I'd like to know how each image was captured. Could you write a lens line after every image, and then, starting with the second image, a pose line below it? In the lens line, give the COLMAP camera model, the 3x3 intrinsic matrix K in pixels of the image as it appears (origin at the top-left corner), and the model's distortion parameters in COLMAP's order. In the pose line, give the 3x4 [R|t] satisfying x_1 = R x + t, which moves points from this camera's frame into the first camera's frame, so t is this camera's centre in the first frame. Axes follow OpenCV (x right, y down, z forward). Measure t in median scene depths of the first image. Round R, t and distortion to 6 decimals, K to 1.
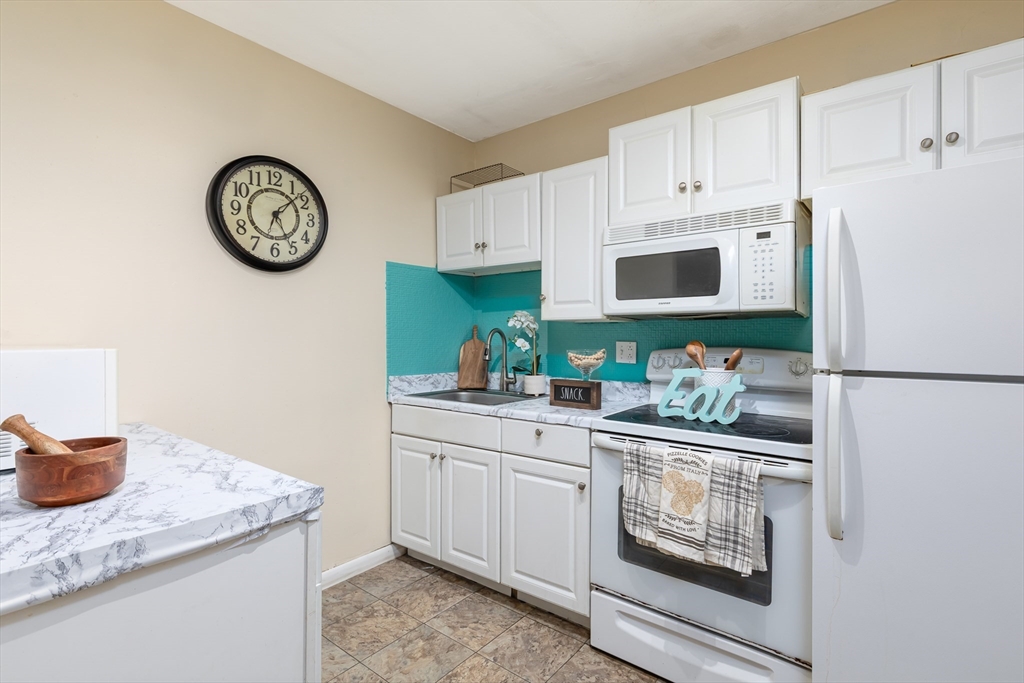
lens RADIAL K [[478.2, 0, 521.4], [0, 478.2, 322.4], [0, 0, 1]] dist [0.000180, -0.001903]
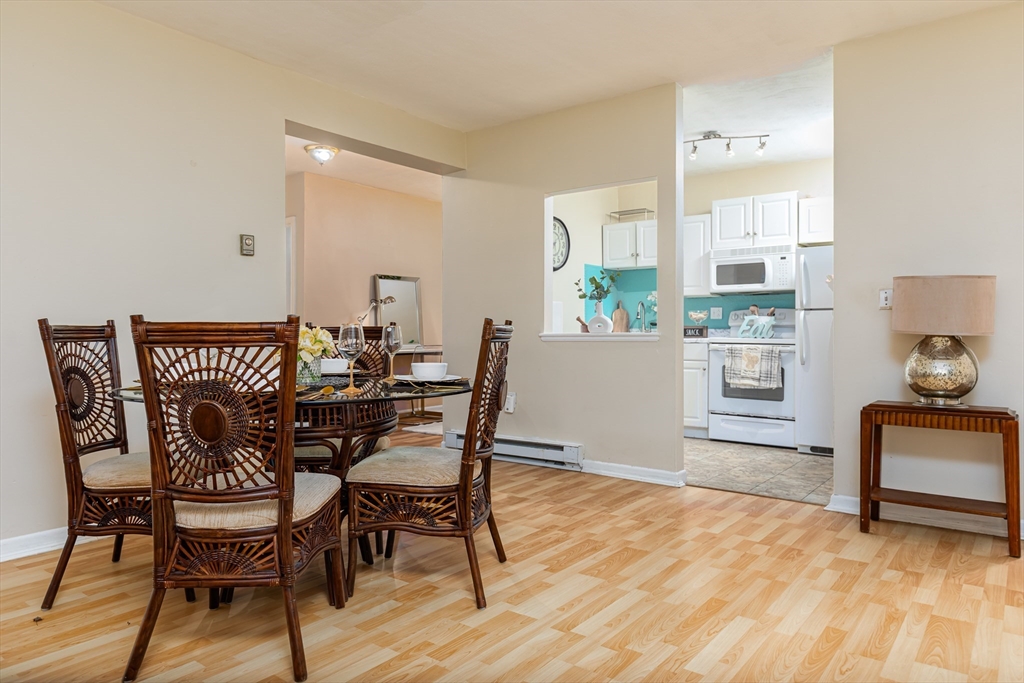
lens RADIAL K [[668.0, 0, 517.4], [0, 668.0, 318.6], [0, 0, 1]] dist [-0.004328, 0.005596]
pose [[0.999502, -0.000621, 0.031559, -0.839864], [0.000346, 0.999962, 0.008722, 0.080595], [-0.031563, -0.008707, 0.999464, -2.078942]]
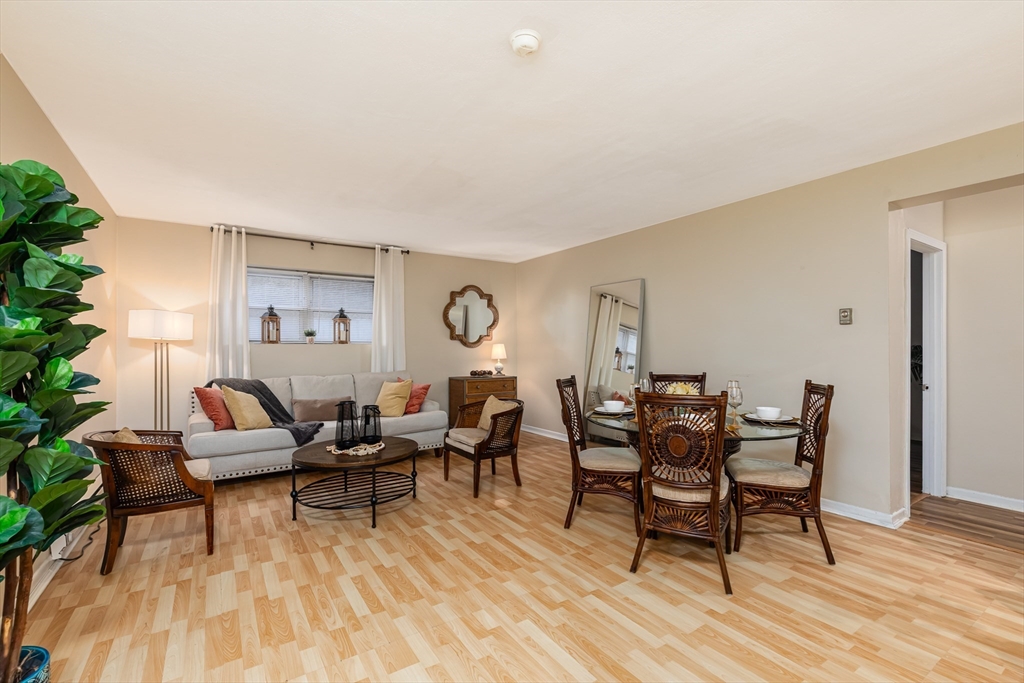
lens RADIAL K [[478.2, 0, 507.9], [0, 478.2, 348.0], [0, 0, 1]] dist [0.000180, -0.001903]
pose [[-0.319532, 0.003471, -0.947569, 0.501233], [0.020941, 0.999775, -0.003399, -0.013932], [0.947344, -0.020929, -0.319533, -0.770753]]
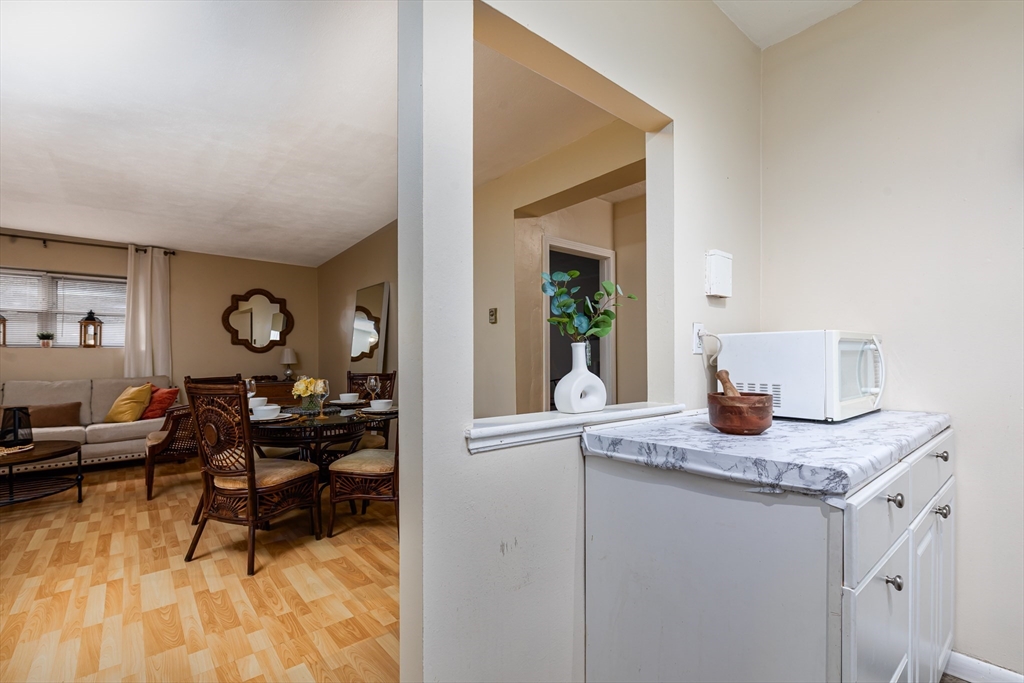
lens RADIAL K [[478.2, 0, 521.6], [0, 478.2, 358.1], [0, 0, 1]] dist [0.000180, -0.001903]
pose [[-0.198996, -0.001019, -0.980000, 0.271211], [0.026851, 0.999618, -0.006491, 0.072701], [0.979632, -0.027606, -0.198893, 0.330810]]
